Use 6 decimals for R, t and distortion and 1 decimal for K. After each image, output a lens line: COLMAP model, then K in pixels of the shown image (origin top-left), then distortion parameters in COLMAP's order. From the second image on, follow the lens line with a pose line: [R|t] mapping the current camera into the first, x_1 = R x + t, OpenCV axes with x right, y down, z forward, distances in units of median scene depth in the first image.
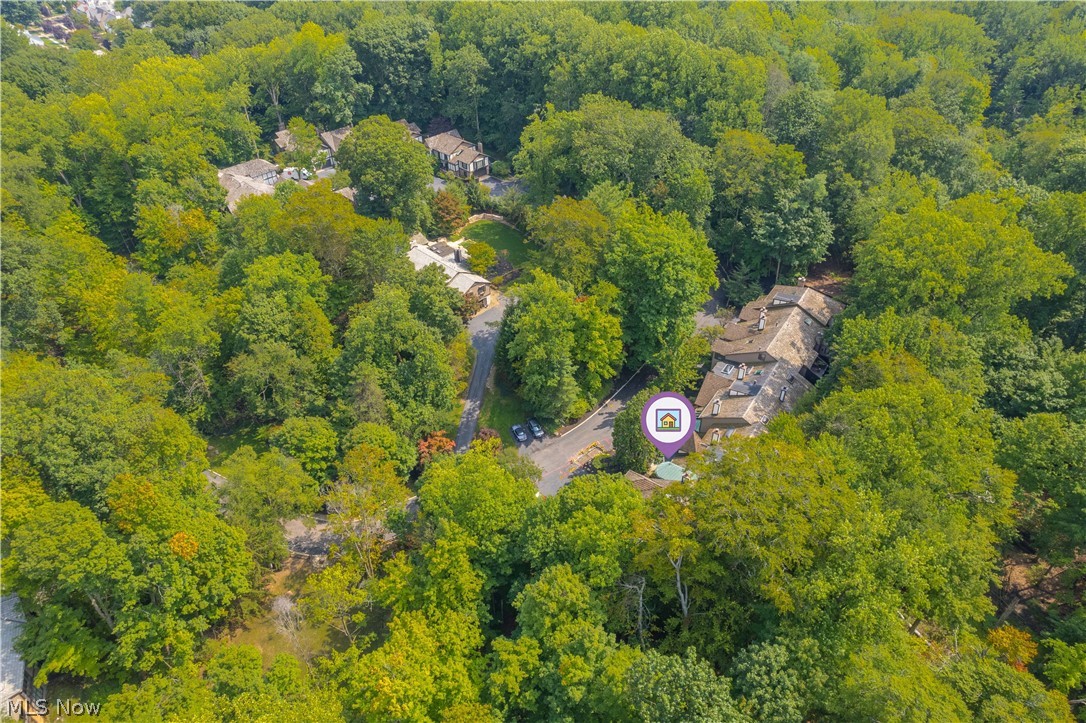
lens RADIAL K [[686.4, 0, 543.0], [0, 686.4, 361.5], [0, 0, 1]] dist [-0.010123, -0.000681]
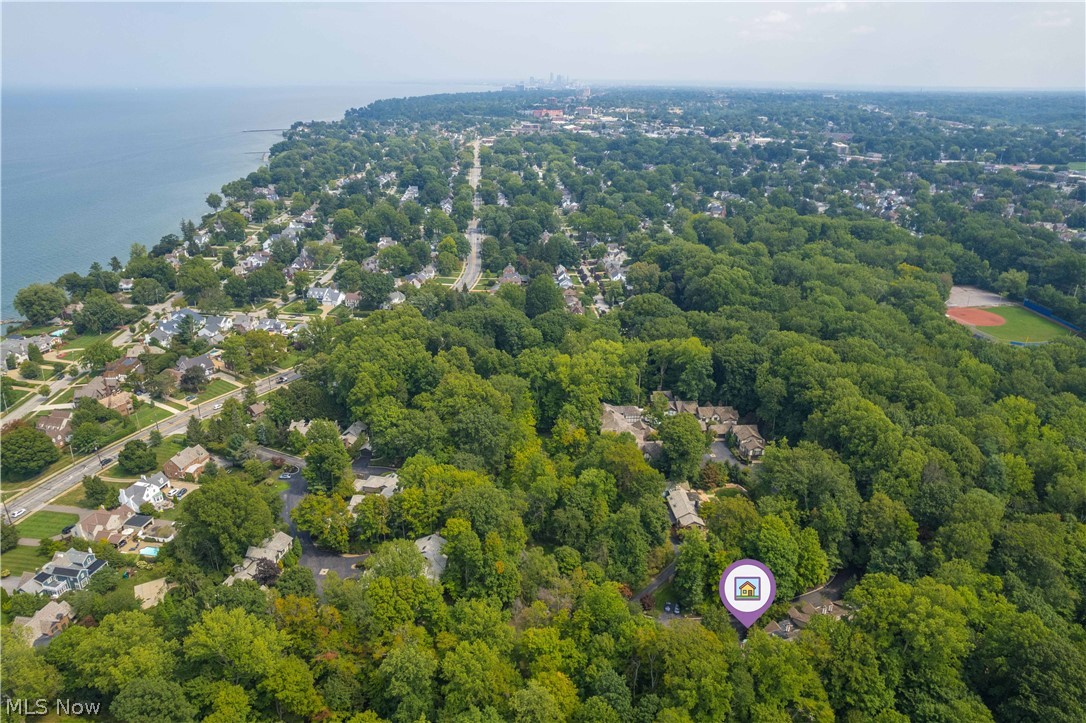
lens RADIAL K [[686.4, 0, 543.0], [0, 686.4, 361.5], [0, 0, 1]] dist [-0.010123, -0.000681]
pose [[0.785099, 0.253500, -0.565117, 0.405489], [-0.408547, 0.897721, -0.164883, -0.031826], [0.465519, 0.360326, 0.808367, -0.609904]]
